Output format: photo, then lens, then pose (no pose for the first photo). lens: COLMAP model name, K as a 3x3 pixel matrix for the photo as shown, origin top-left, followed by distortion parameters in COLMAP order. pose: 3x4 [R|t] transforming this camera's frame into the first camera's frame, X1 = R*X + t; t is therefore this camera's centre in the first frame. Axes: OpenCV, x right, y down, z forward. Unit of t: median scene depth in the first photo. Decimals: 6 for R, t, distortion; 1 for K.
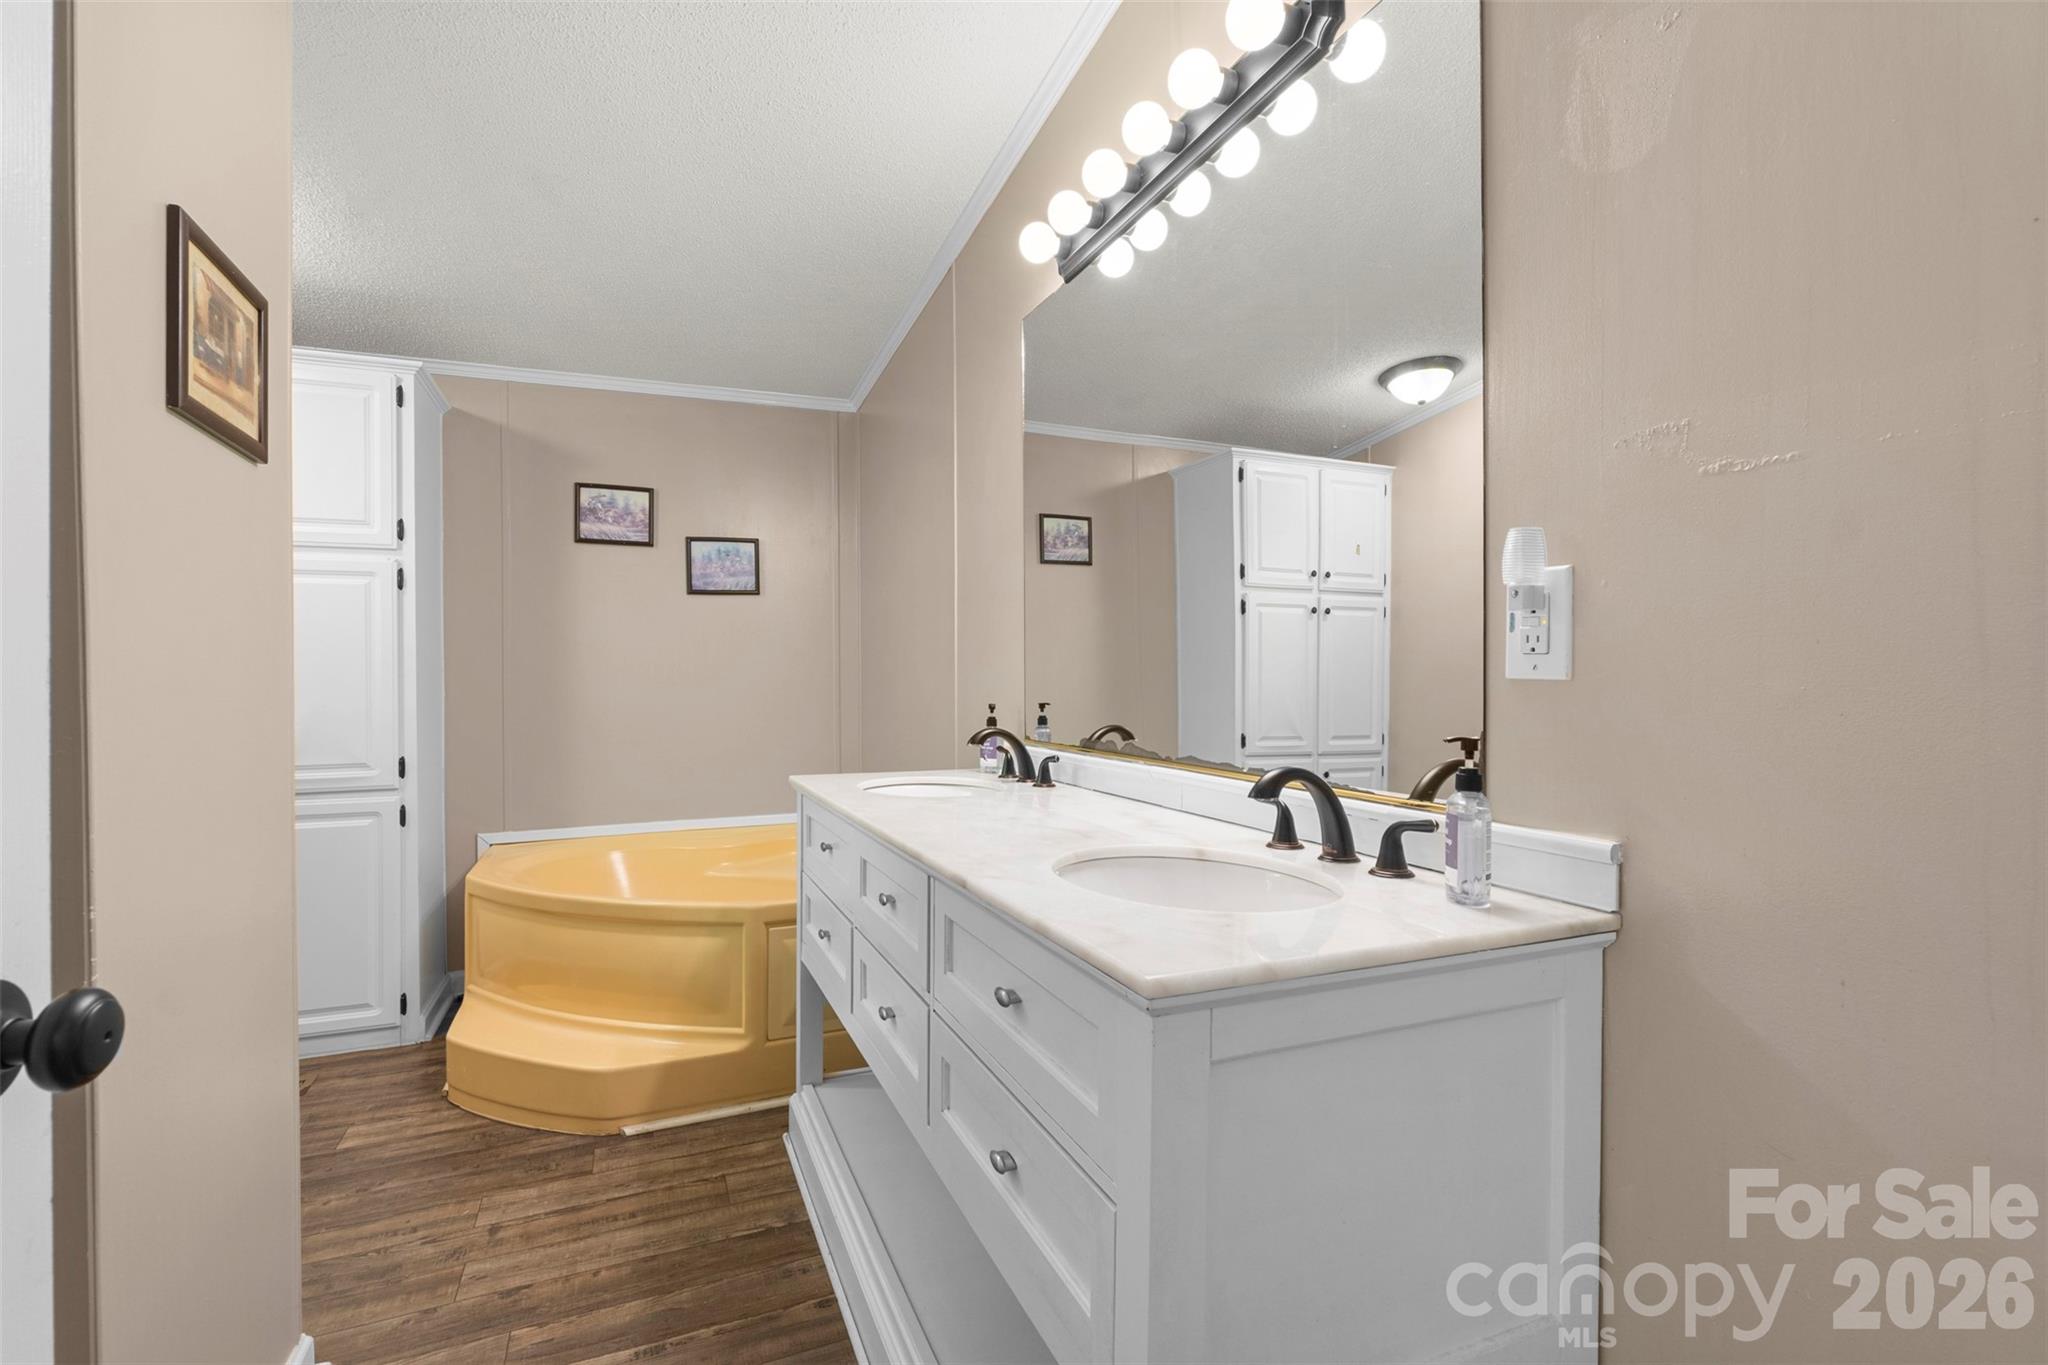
lens RADIAL K [[919.1, 0, 982.4], [0, 919.1, 705.2], [0, 0, 1]] dist [-0.005900, -0.000752]
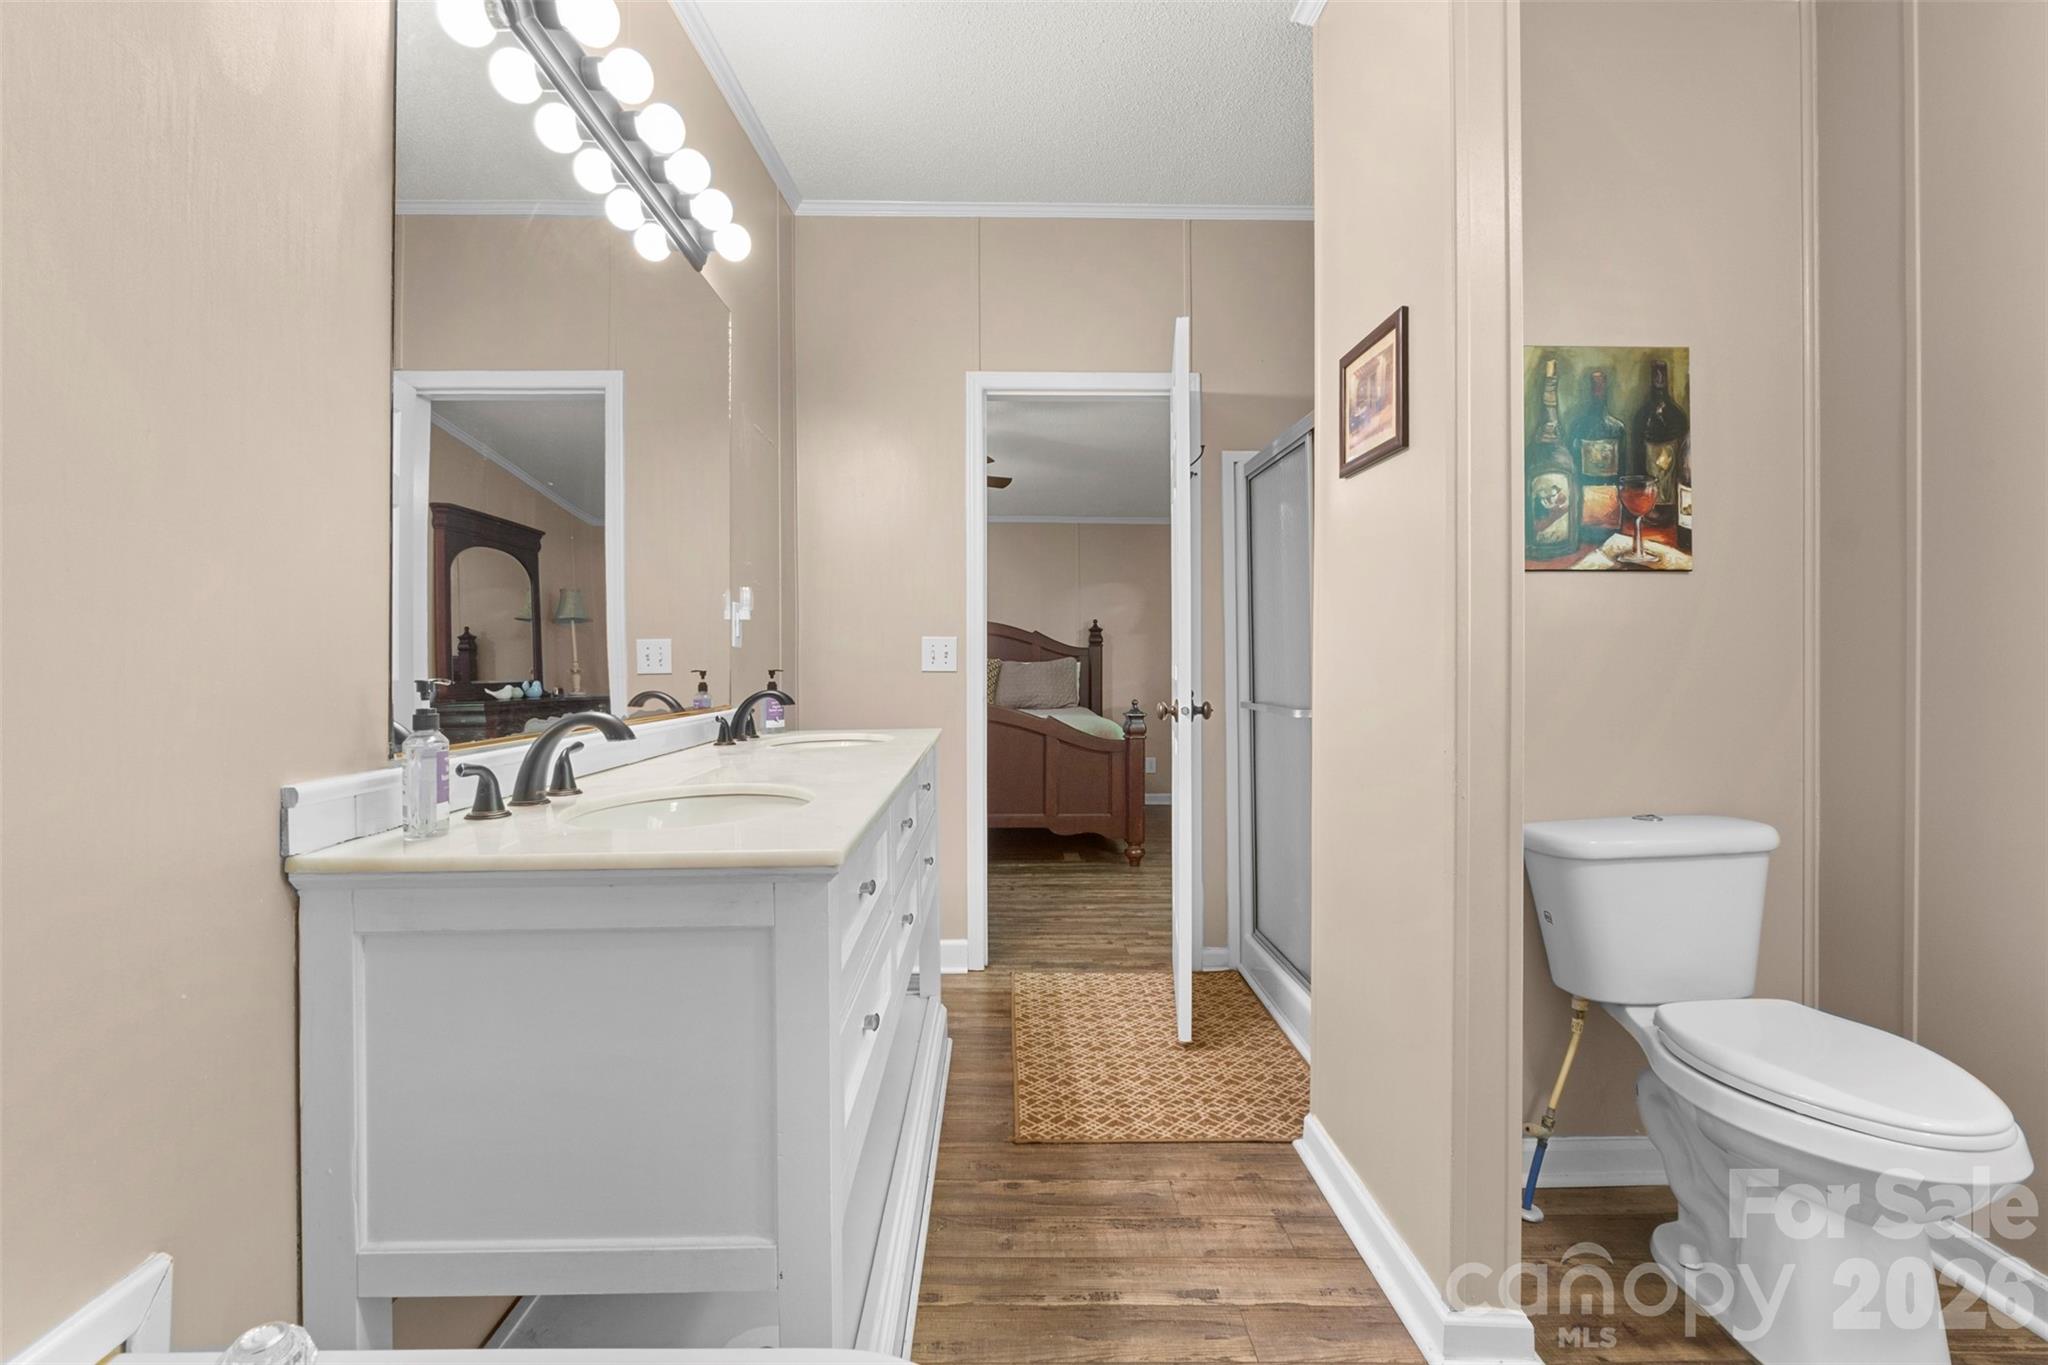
lens RADIAL K [[919.1, 0, 1018.4], [0, 919.1, 681.3], [0, 0, 1]] dist [-0.005900, -0.000752]
pose [[-0.941290, 0.008293, 0.337496, -0.584321], [0.010980, 0.999921, 0.006053, 0.008706], [-0.337419, 0.009403, -0.941307, 1.862463]]
